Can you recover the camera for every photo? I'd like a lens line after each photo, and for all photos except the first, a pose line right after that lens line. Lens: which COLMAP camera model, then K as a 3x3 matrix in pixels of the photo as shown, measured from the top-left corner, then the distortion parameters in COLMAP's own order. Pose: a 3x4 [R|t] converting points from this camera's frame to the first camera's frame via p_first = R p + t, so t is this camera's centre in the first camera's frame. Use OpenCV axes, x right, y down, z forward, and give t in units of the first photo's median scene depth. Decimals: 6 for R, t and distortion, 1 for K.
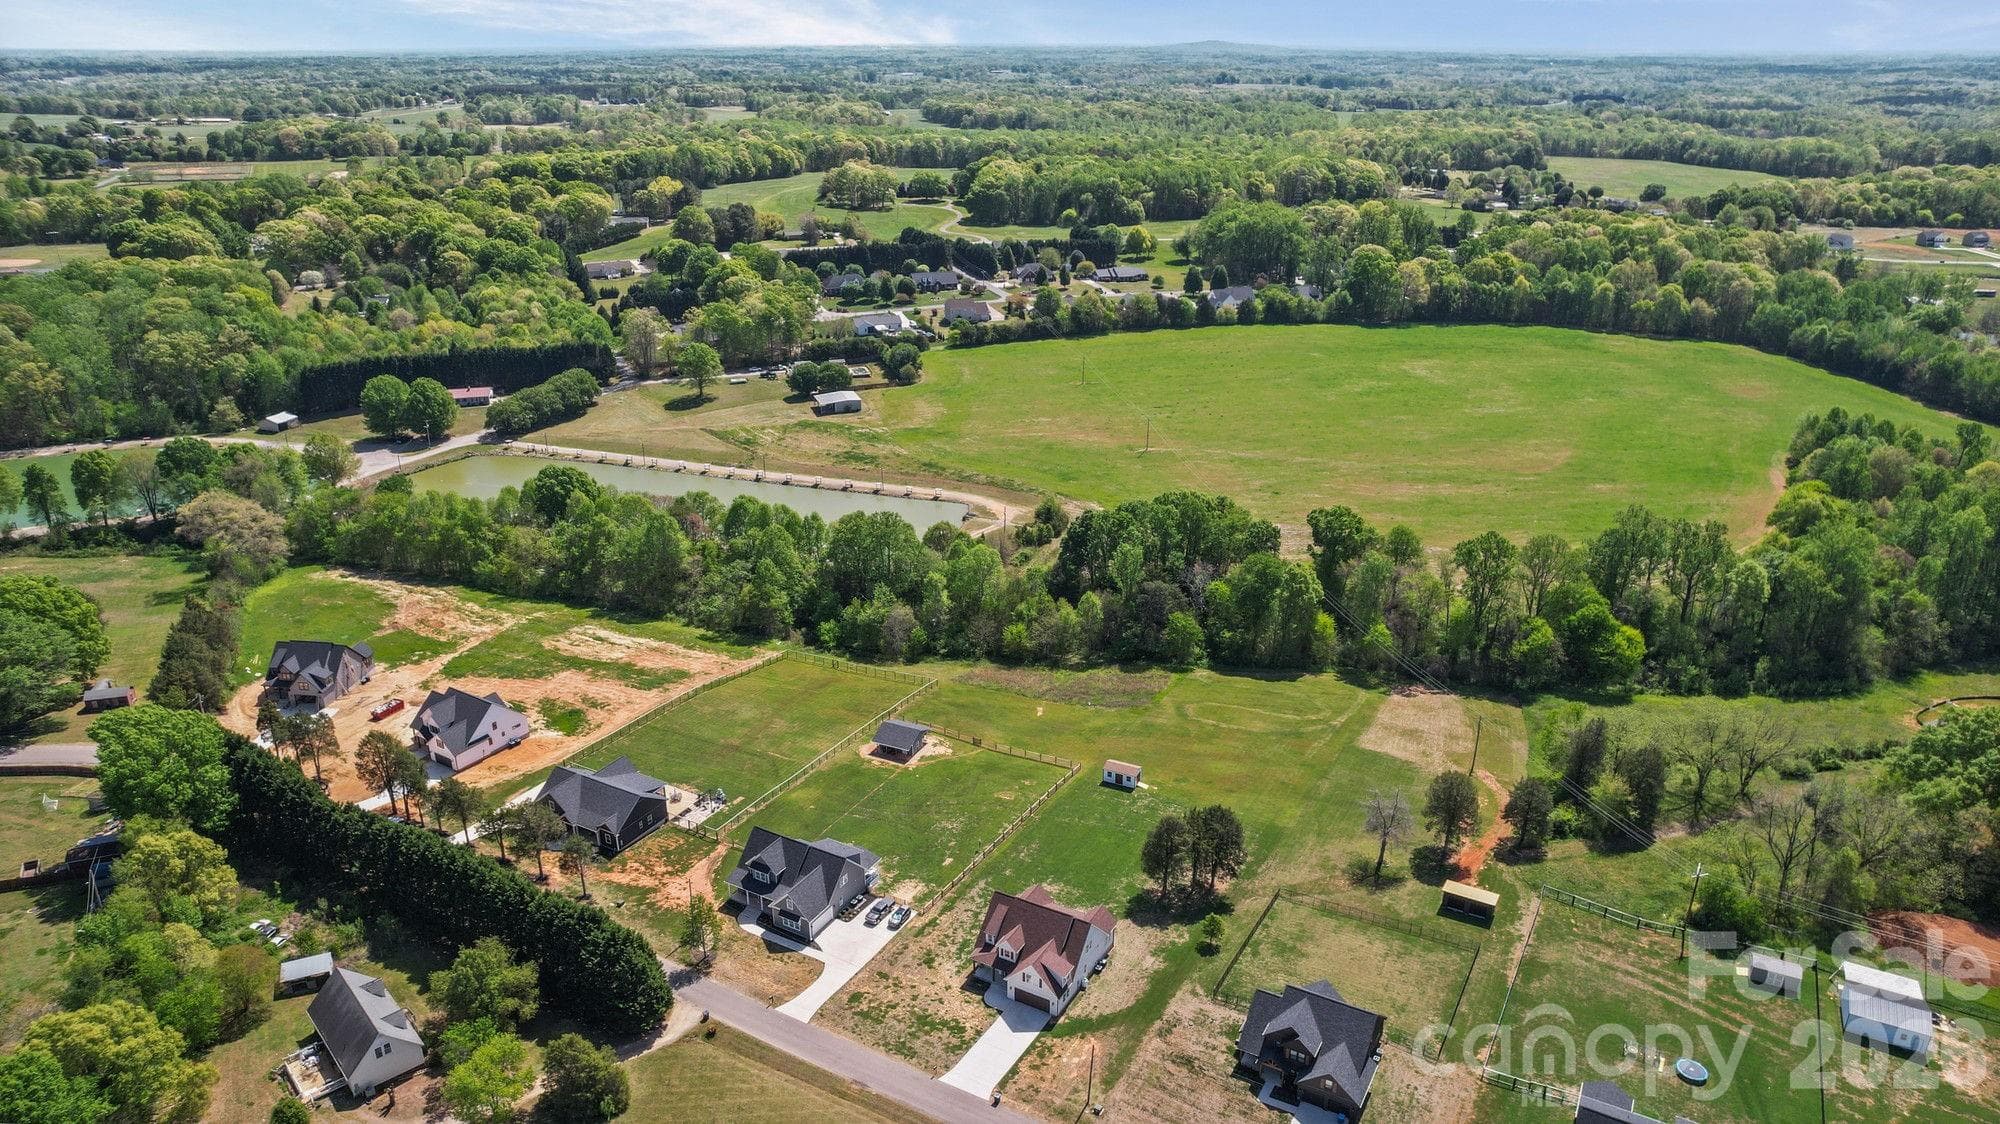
lens RADIAL K [[1308.4, 0, 1000.0], [0, 1308.4, 562.0], [0, 0, 1]] dist [-0.085122, 0.081312]
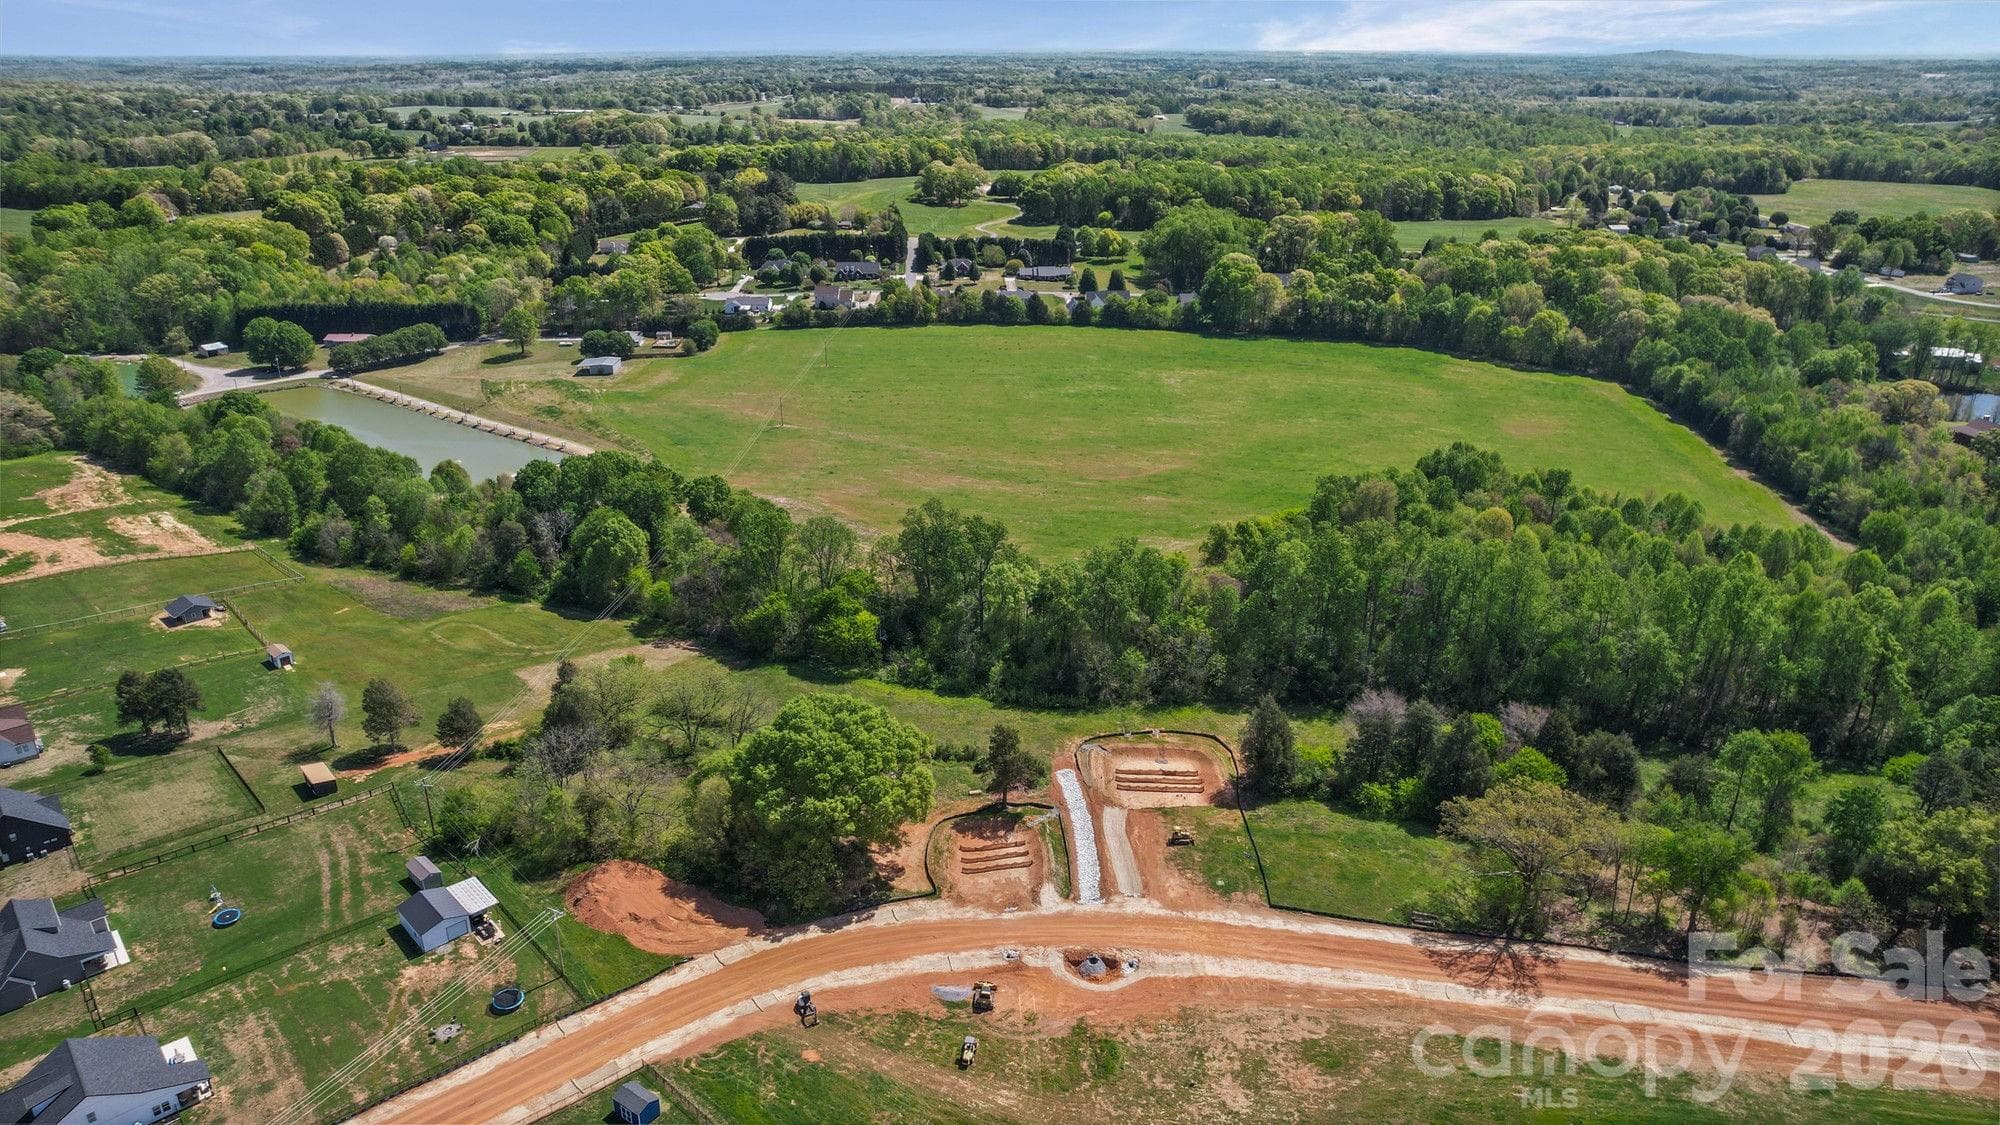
lens RADIAL K [[1308.4, 0, 1000.0], [0, 1308.4, 562.5], [0, 0, 1]] dist [-0.085122, 0.081312]
pose [[0.950155, 0.115836, -0.289460, 0.460764], [-0.116621, 0.993069, 0.014598, -0.008502], [0.289145, 0.019887, 0.957079, 0.020307]]
